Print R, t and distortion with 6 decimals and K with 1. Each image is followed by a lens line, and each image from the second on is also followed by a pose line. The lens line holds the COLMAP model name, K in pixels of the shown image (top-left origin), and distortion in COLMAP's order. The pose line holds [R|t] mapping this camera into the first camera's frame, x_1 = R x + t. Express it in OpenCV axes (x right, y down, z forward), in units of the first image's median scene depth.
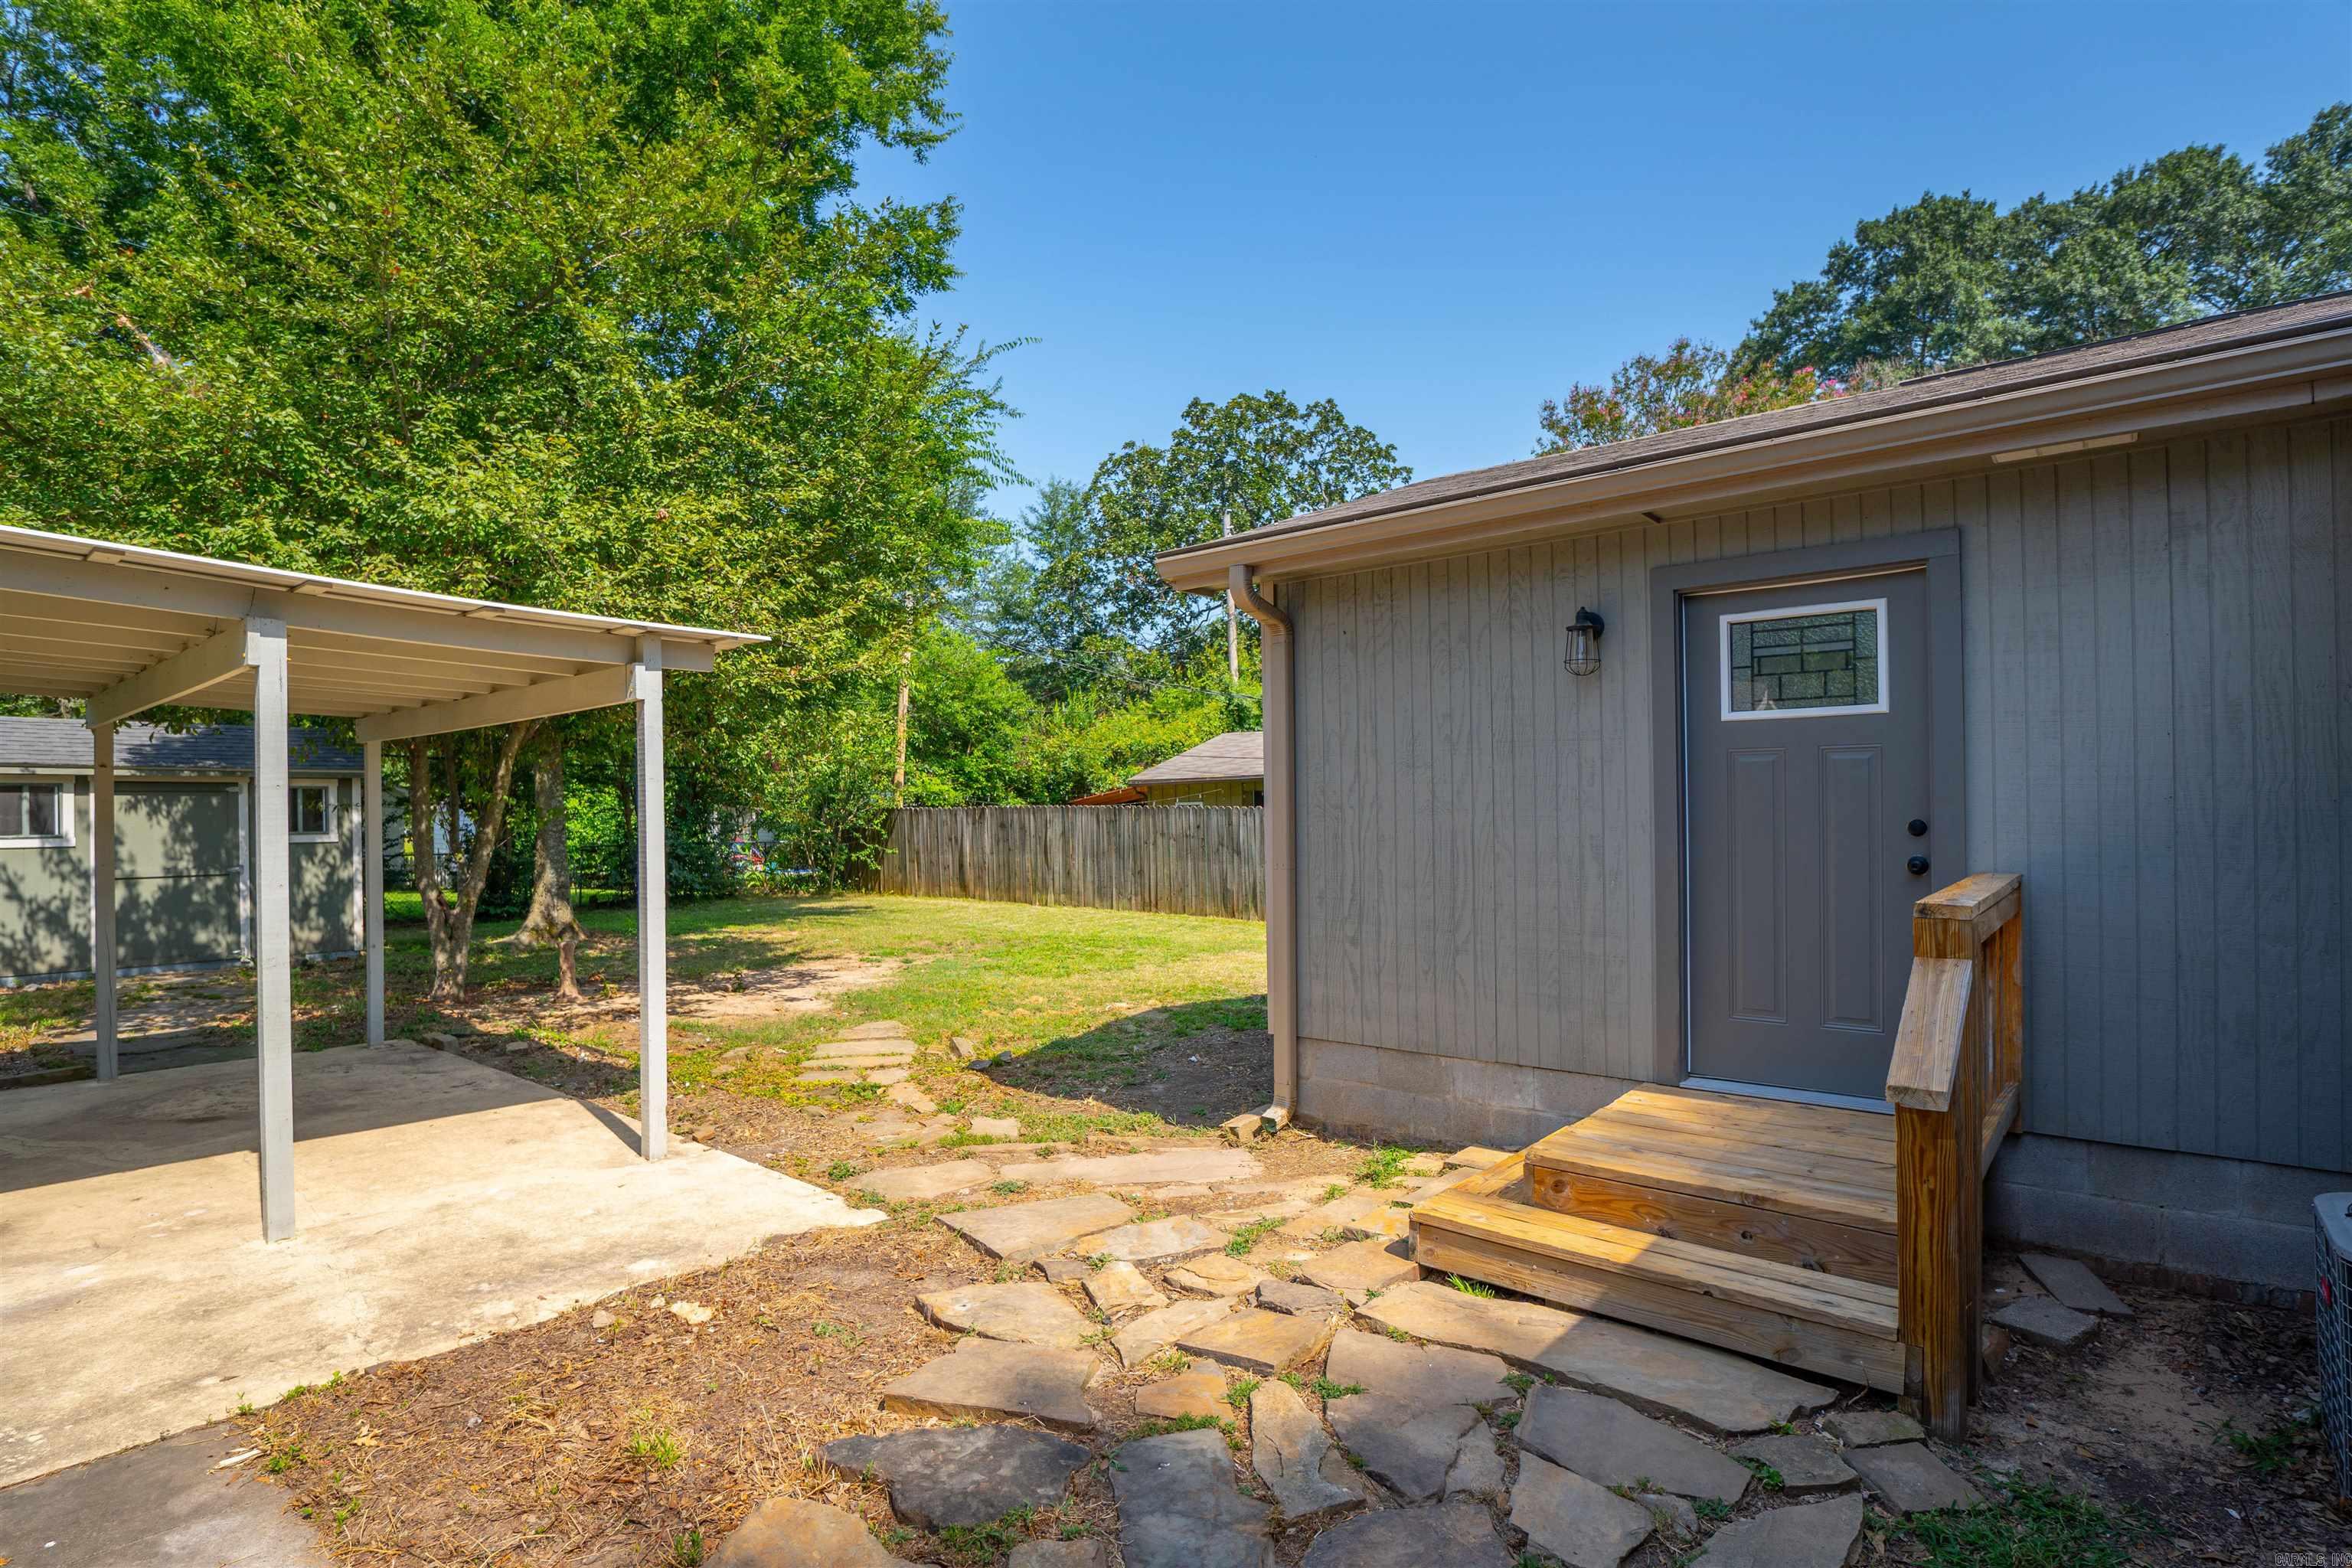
lens RADIAL K [[1191.6, 0, 1145.5], [0, 1191.6, 884.8], [0, 0, 1]] dist [-0.036015, 0.009911]
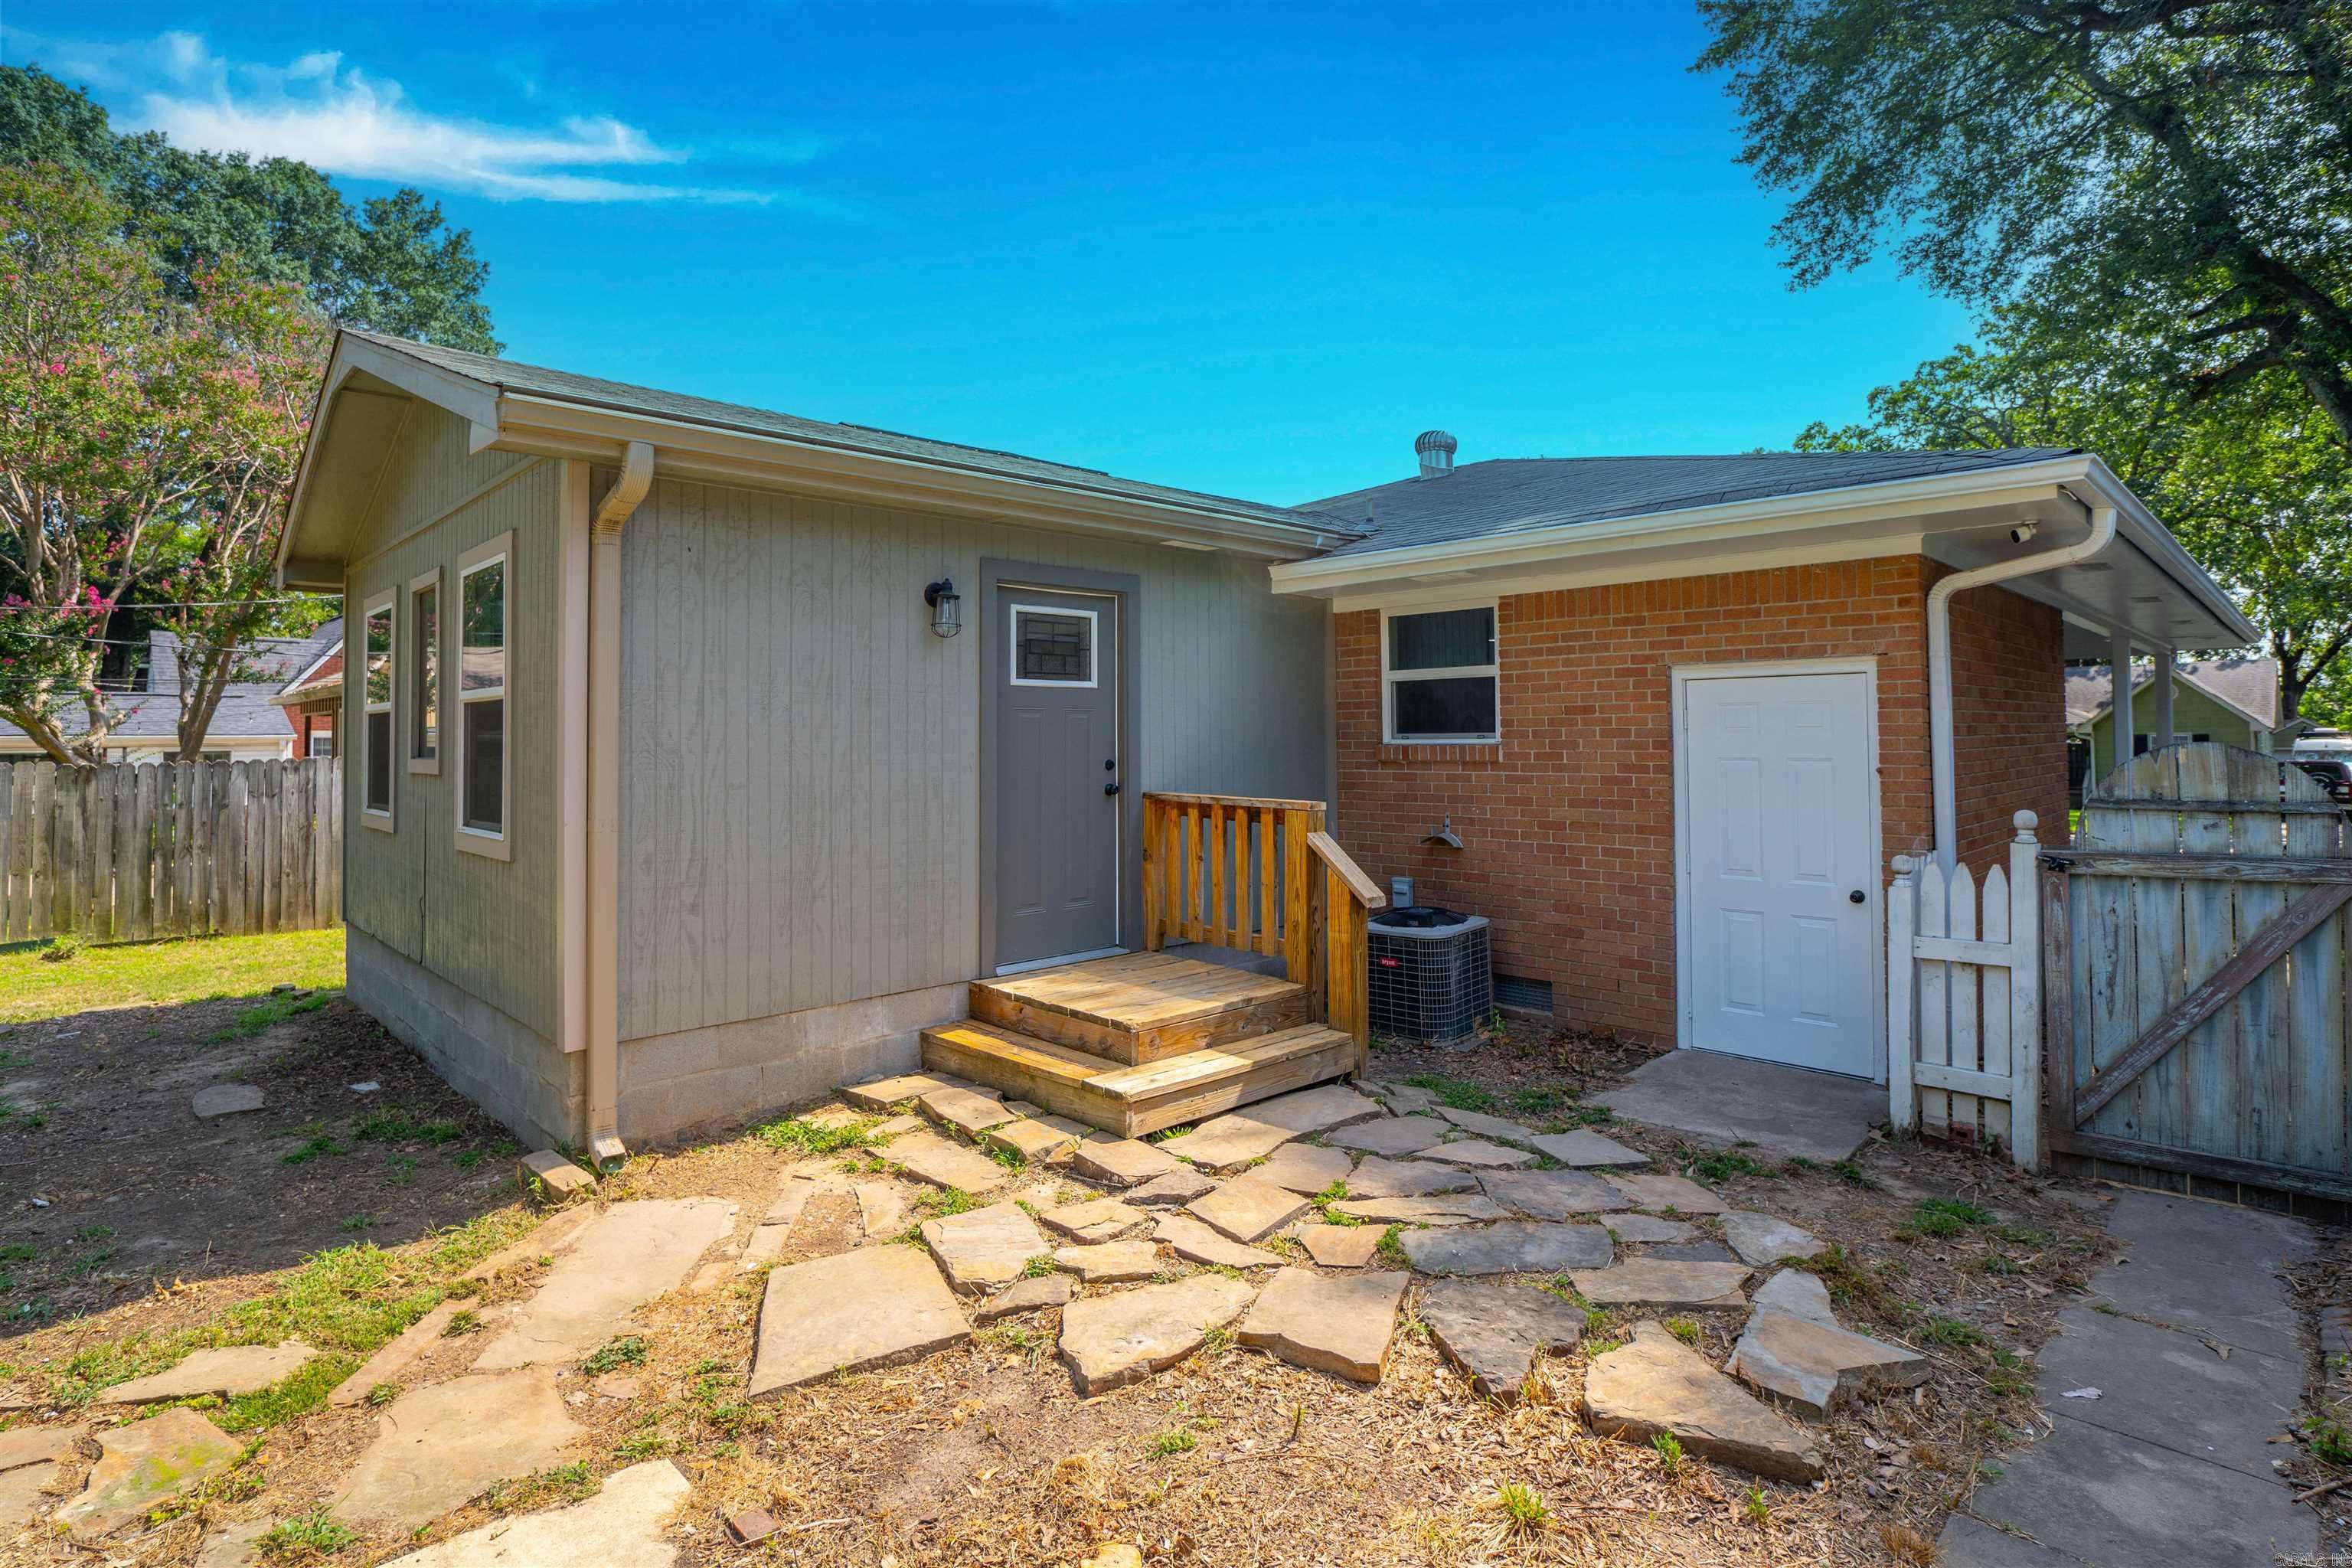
lens RADIAL K [[1196.4, 0, 1166.1], [0, 1196.4, 767.1], [0, 0, 1]] dist [-0.033385, 0.001283]
pose [[0.077902, -0.008342, 0.996926, -0.754794], [0.070960, 0.997475, 0.002802, -0.037490], [-0.994432, 0.070524, 0.078297, 0.683222]]
